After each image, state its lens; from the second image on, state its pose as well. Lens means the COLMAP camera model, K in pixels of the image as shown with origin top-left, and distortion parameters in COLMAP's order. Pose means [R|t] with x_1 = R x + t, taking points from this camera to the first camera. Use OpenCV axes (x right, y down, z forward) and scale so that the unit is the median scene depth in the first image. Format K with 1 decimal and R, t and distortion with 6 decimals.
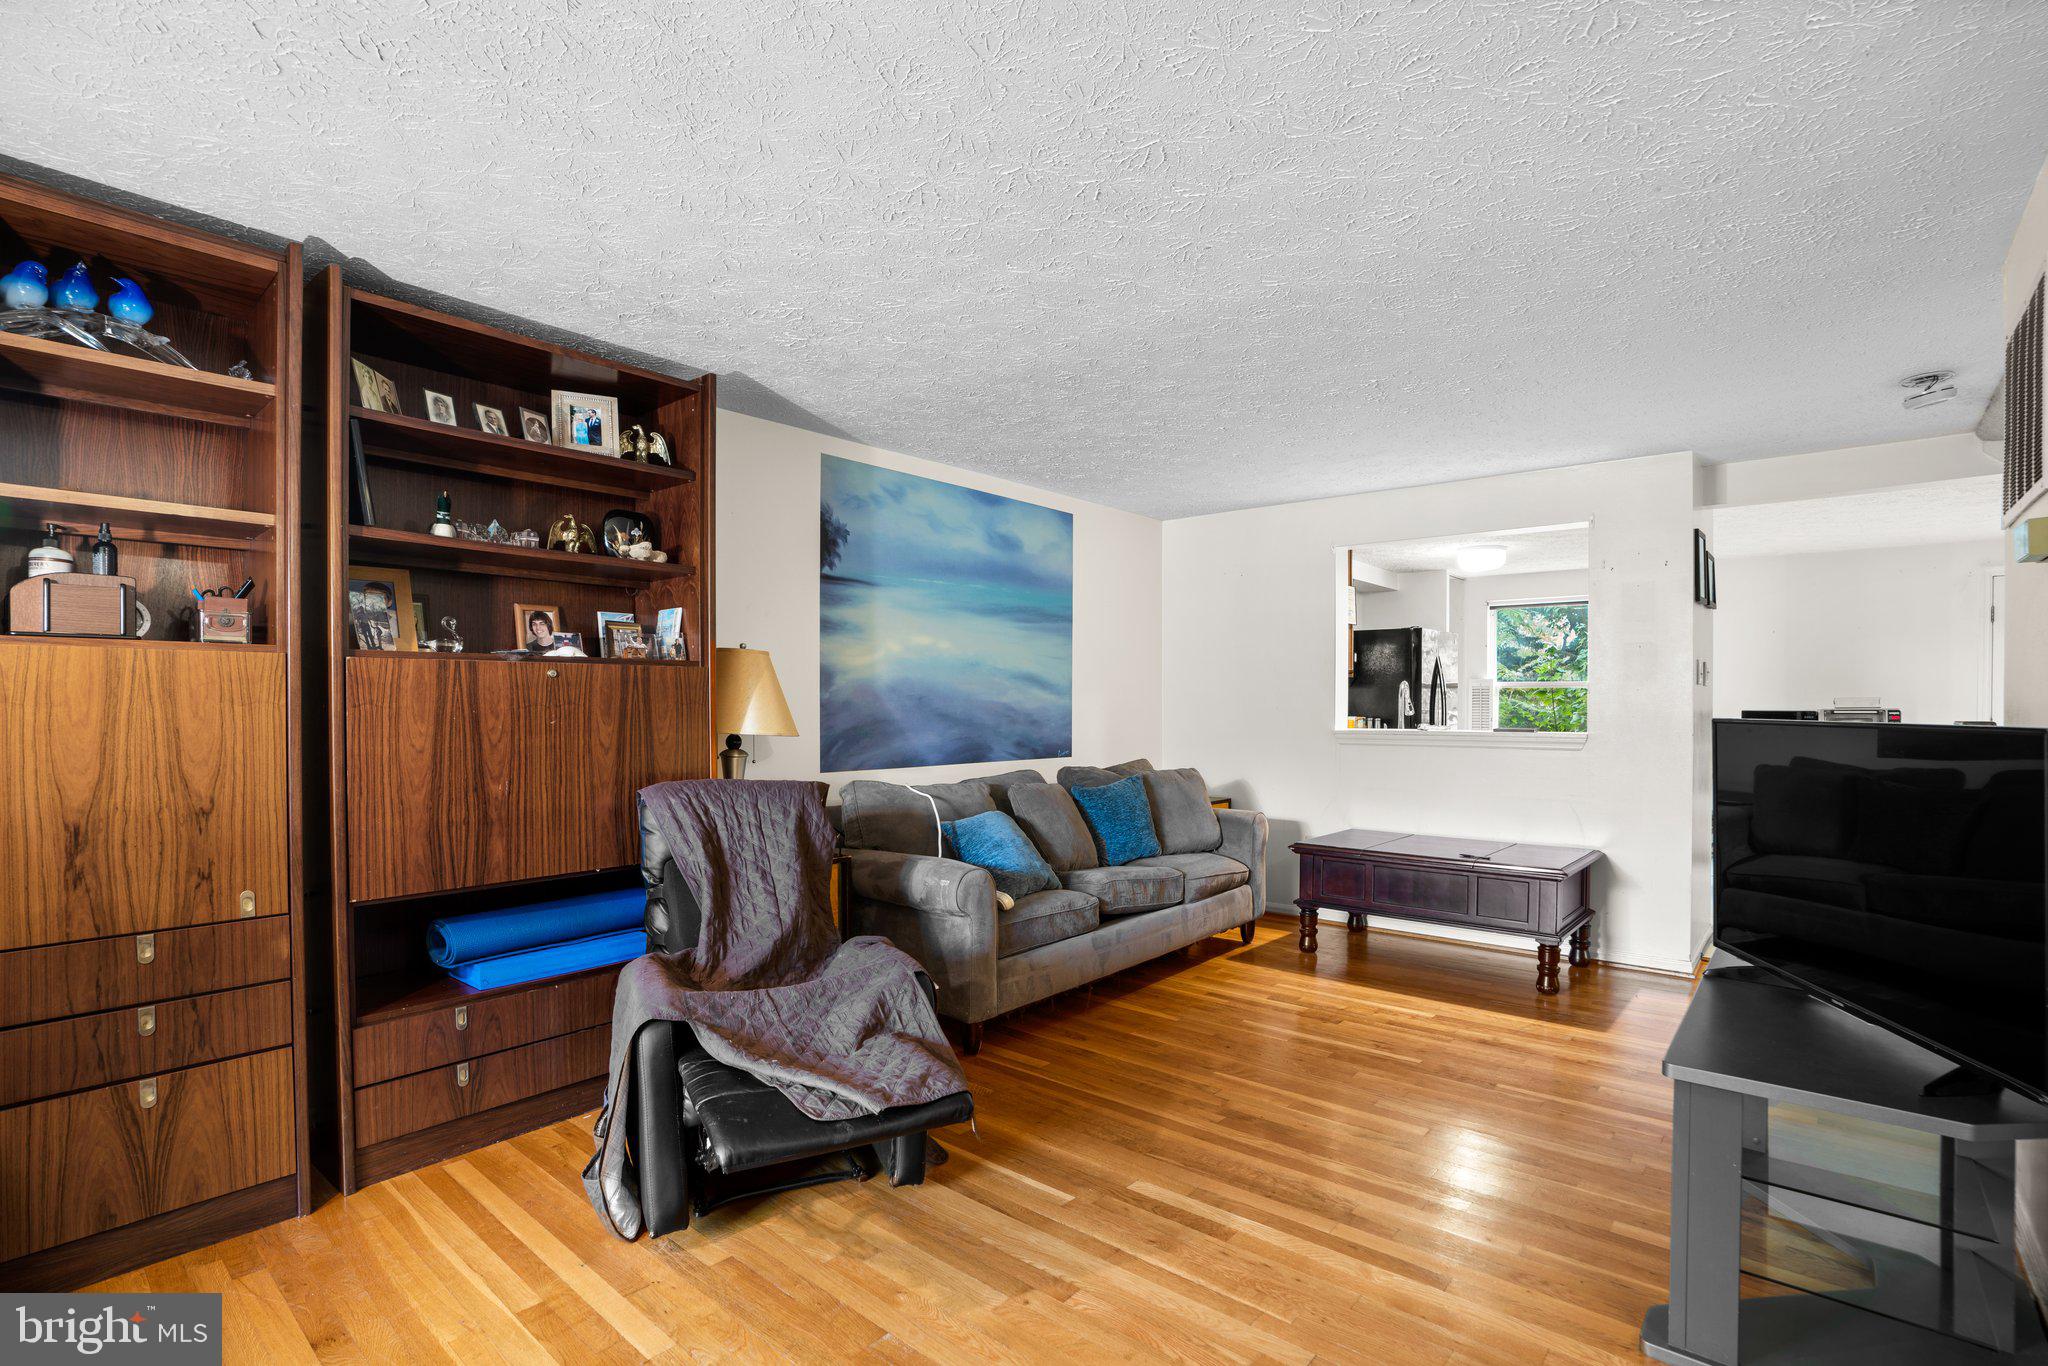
lens RADIAL K [[978.4, 0, 1023.5], [0, 978.4, 720.4], [0, 0, 1]] dist [-0.070318, 0.027606]
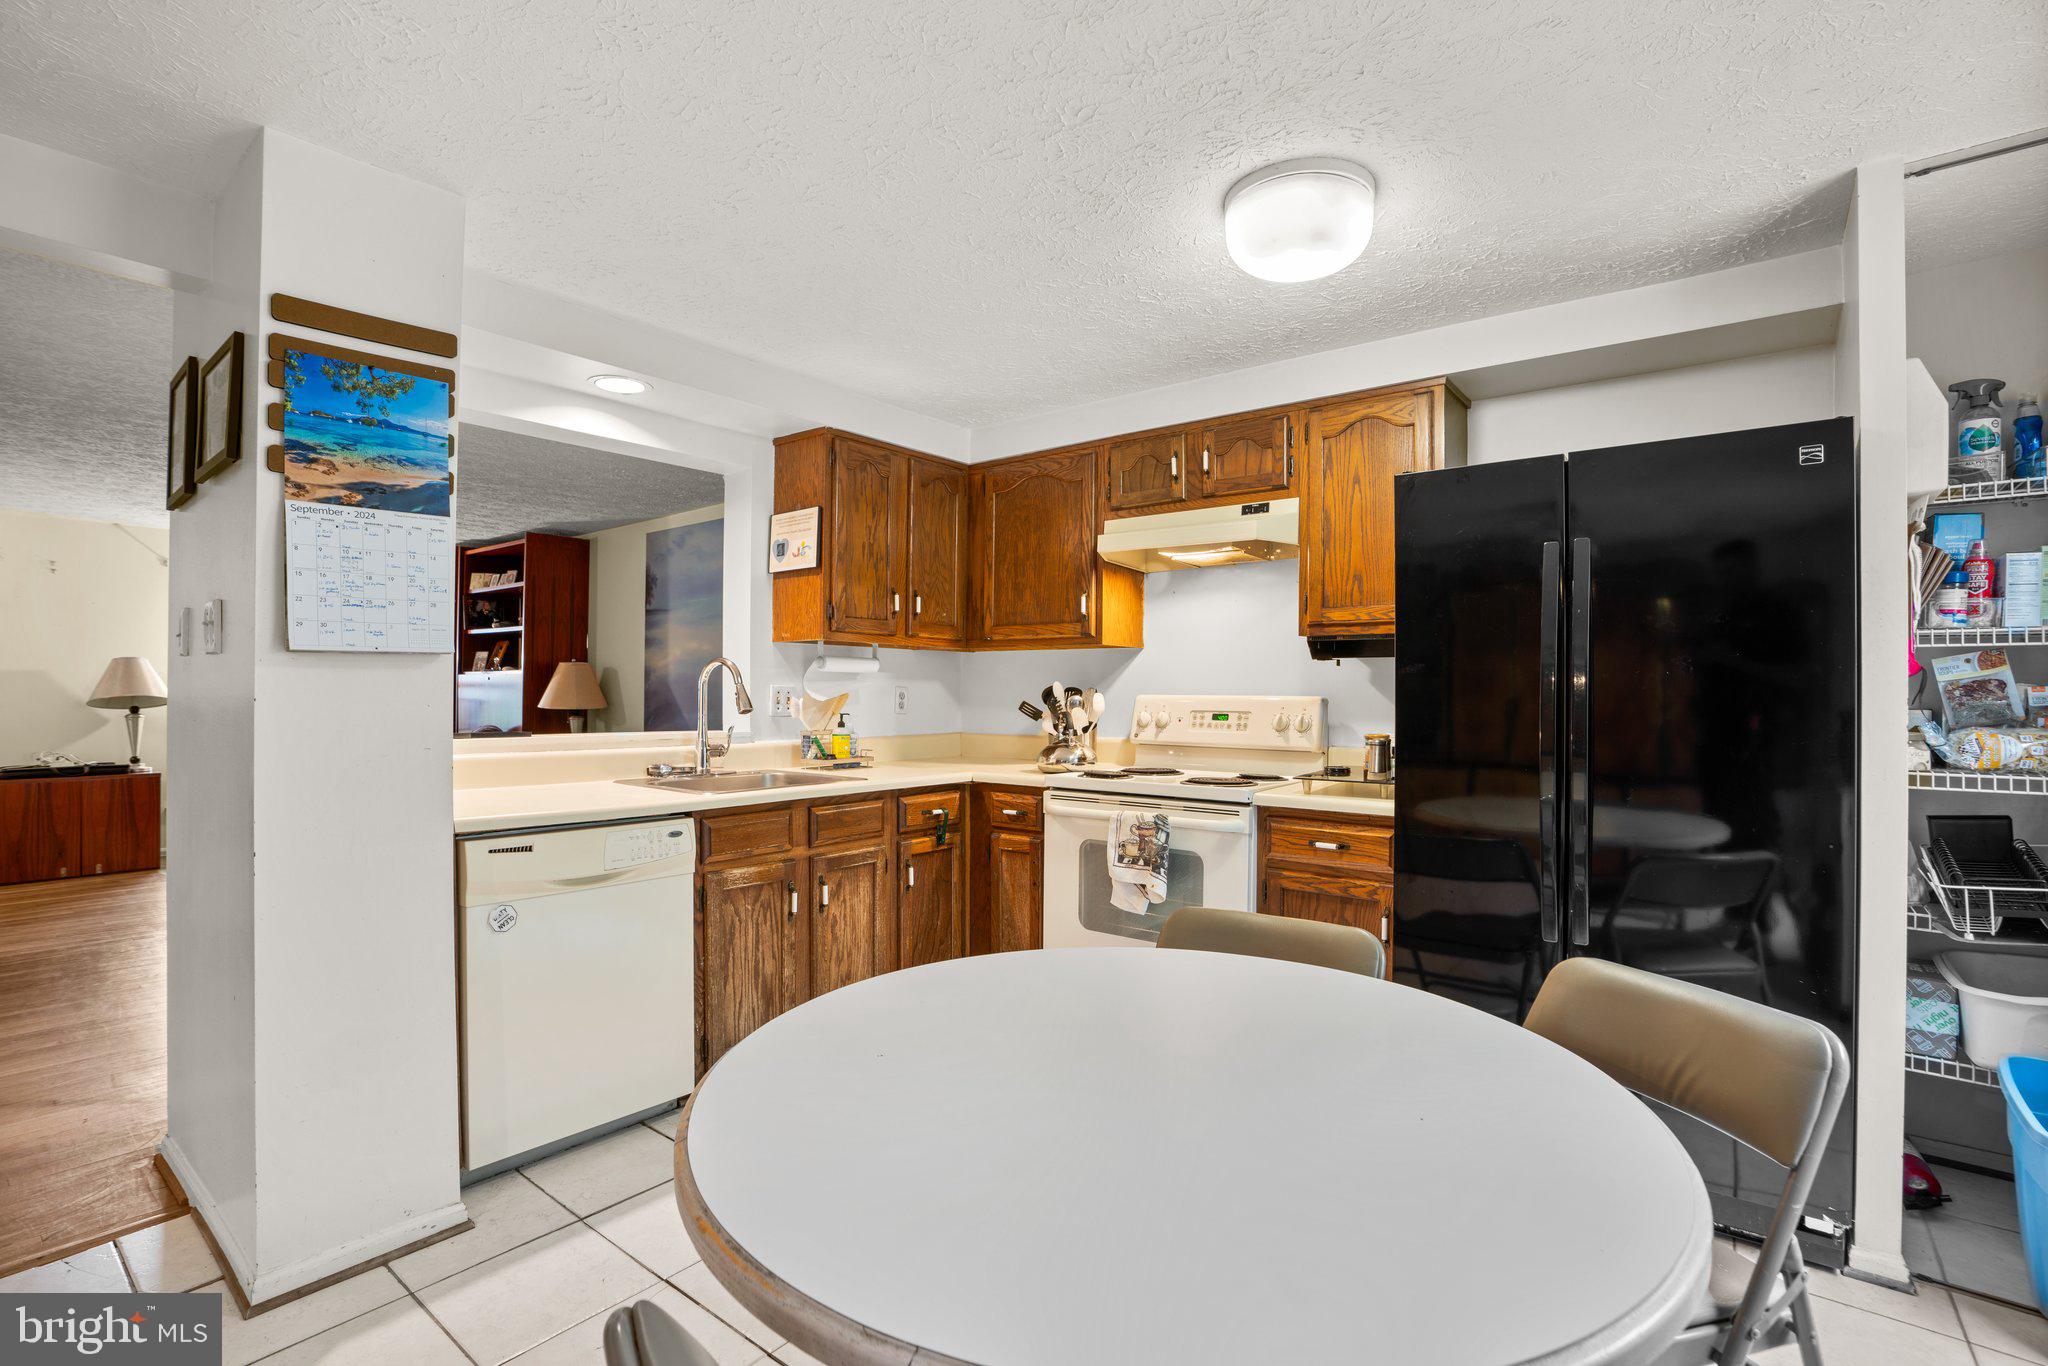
lens RADIAL K [[955.3, 0, 1021.9], [0, 955.3, 687.1], [0, 0, 1]] dist [-0.066755, 0.026818]
pose [[0.026769, -0.004880, -0.999630, 1.527979], [-0.022311, 0.999736, -0.005478, -0.034676], [0.999393, 0.022450, 0.026653, 1.791186]]
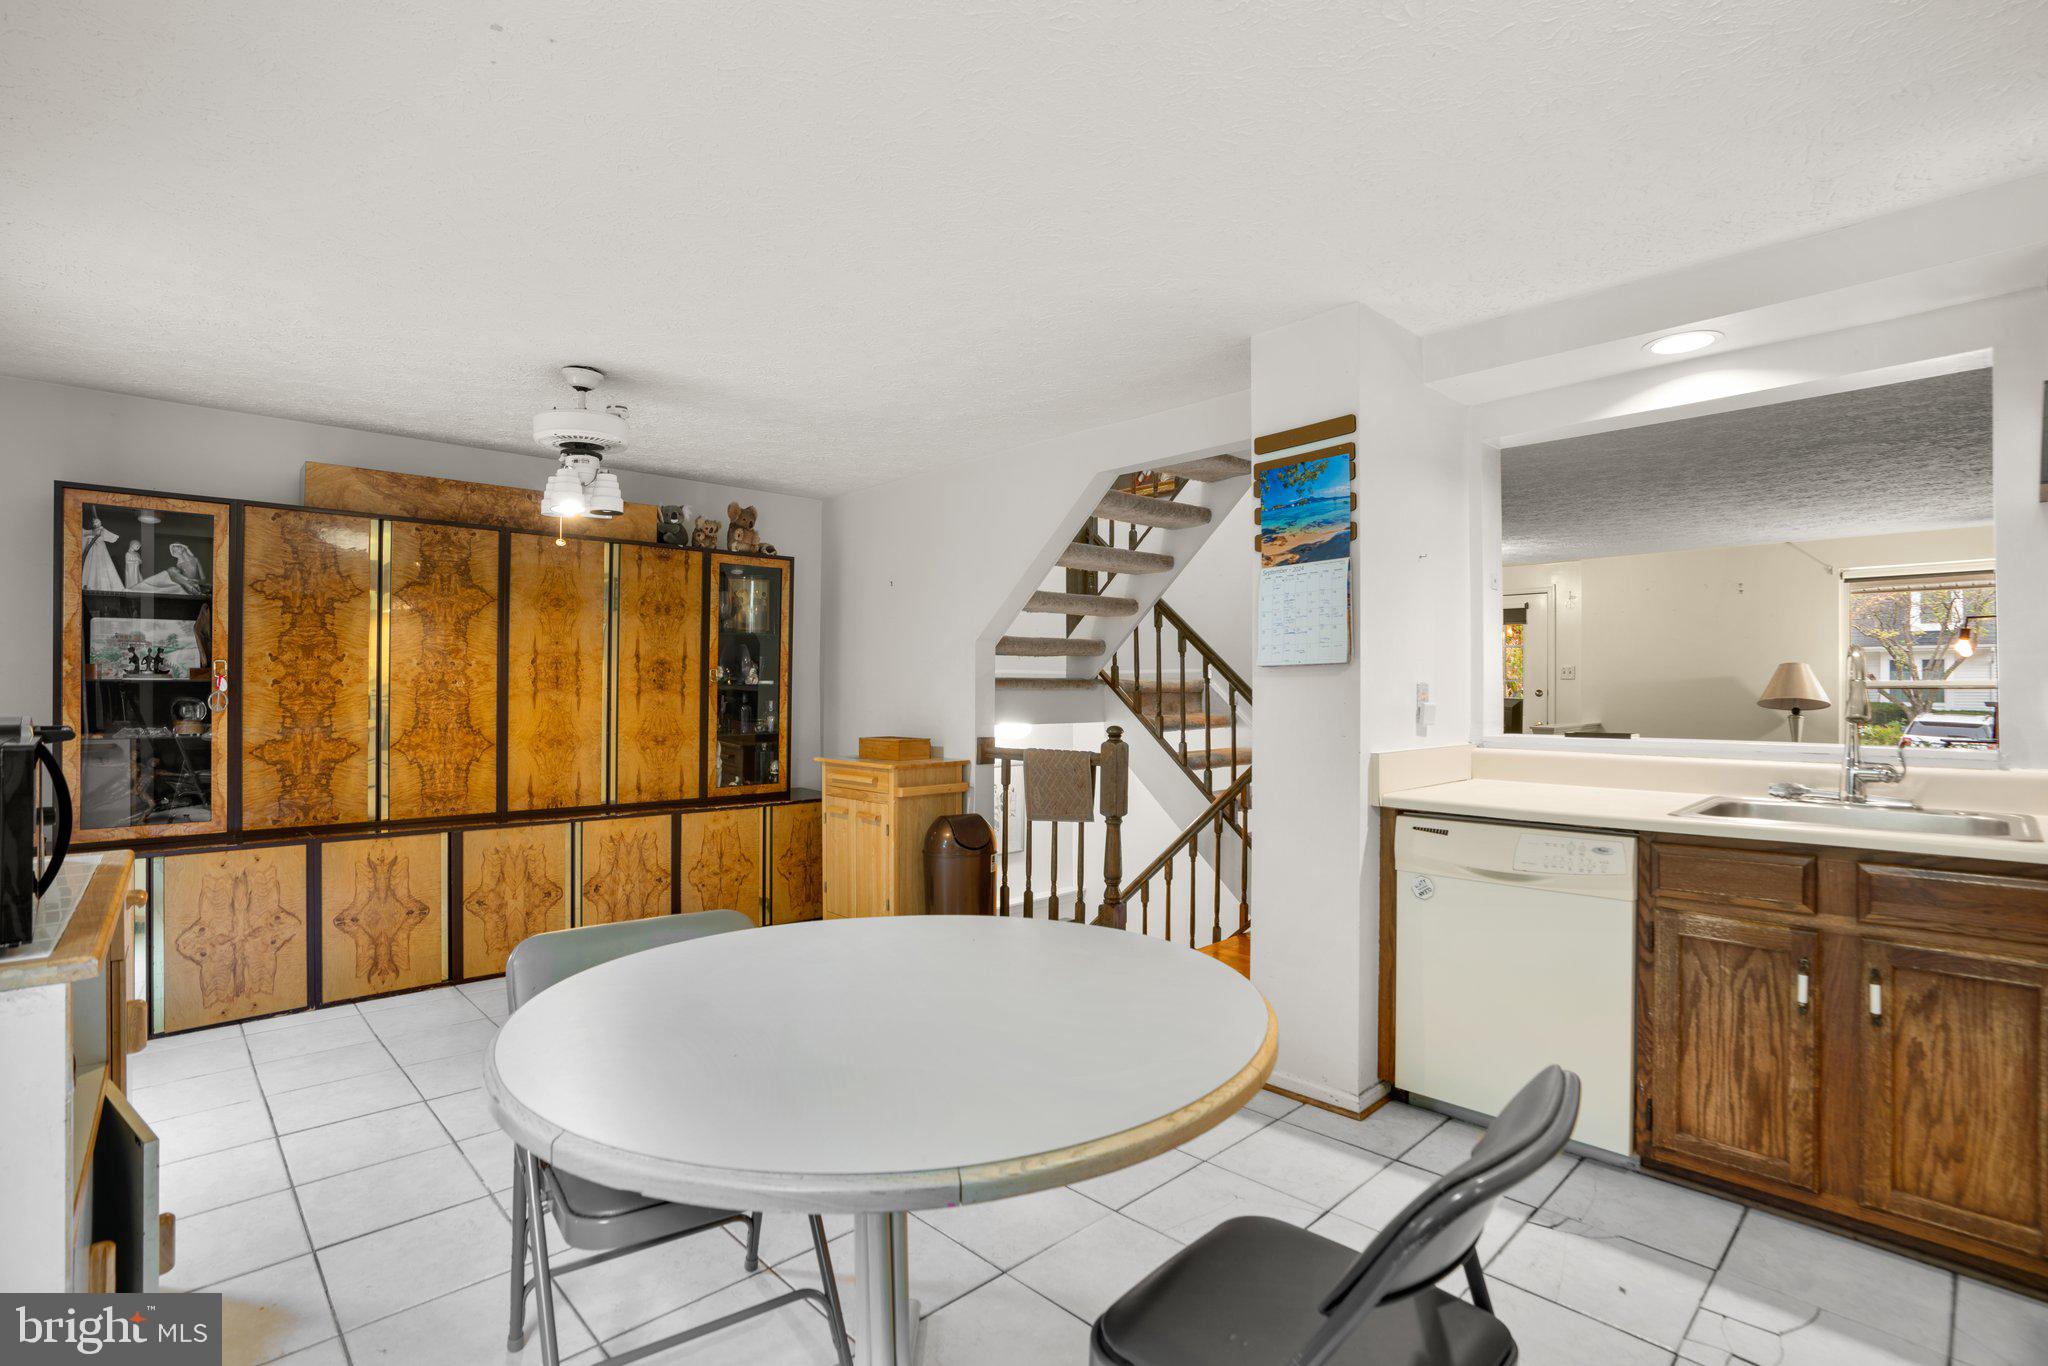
lens RADIAL K [[968.5, 0, 1045.9], [0, 968.5, 691.2], [0, 0, 1]] dist [-0.021541, 0.010244]
pose [[-0.996116, -0.000243, 0.088046, 1.102486], [0.001408, 0.999824, 0.018696, -0.043051], [-0.088035, 0.018747, -0.995941, 2.256066]]
